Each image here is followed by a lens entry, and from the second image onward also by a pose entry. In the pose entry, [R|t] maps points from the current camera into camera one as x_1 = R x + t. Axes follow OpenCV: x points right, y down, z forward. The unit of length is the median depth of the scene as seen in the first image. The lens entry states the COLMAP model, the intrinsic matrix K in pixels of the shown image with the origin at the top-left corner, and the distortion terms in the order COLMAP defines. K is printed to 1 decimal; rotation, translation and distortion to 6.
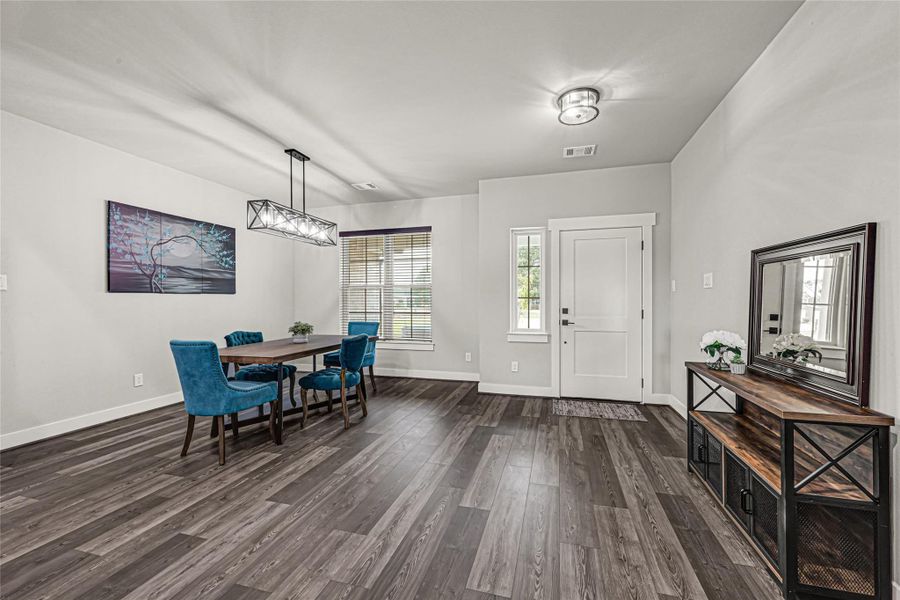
lens RADIAL K [[367.5, 0, 450.9], [0, 367.5, 304.4], [0, 0, 1]] dist [0.003206, 0.000575]
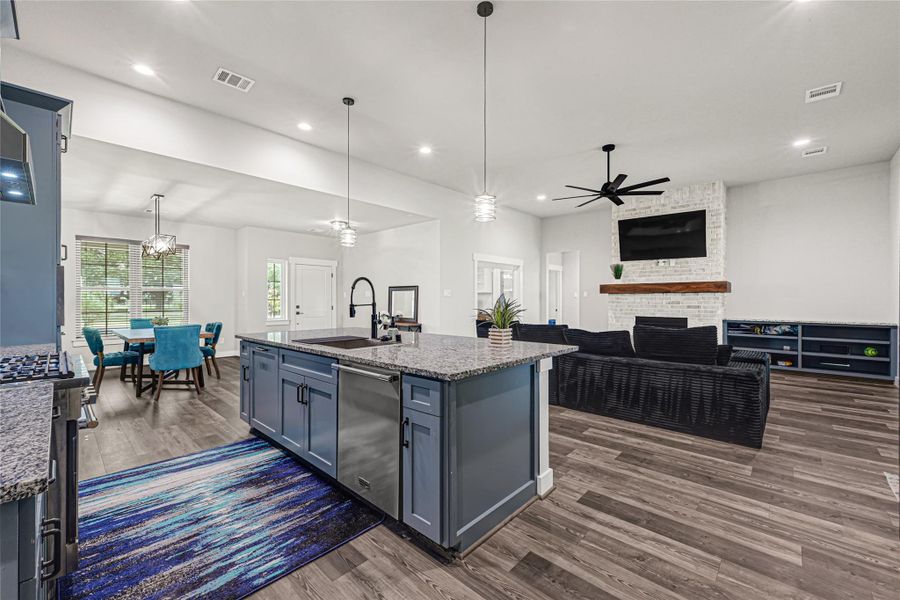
lens RADIAL K [[367.5, 0, 446.0], [0, 367.5, 299.1], [0, 0, 1]] dist [0.003206, 0.000575]
pose [[0.452826, 0.003443, 0.891592, -1.111260], [0.012630, 0.999867, -0.010276, 0.007510], [-0.891509, 0.015914, 0.452723, -0.570321]]
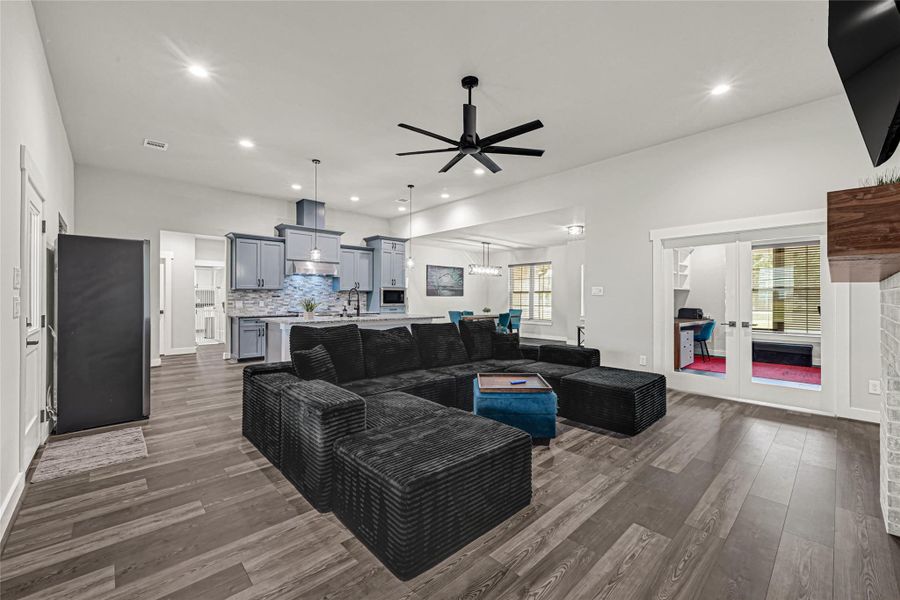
lens RADIAL K [[367.5, 0, 451.7], [0, 367.5, 296.5], [0, 0, 1]] dist [0.003206, 0.000575]
pose [[0.857723, 0.000945, -0.514112, 0.668889], [-0.009954, 0.999841, -0.014768, 0.011664], [0.514016, 0.017784, 0.857596, -1.265004]]
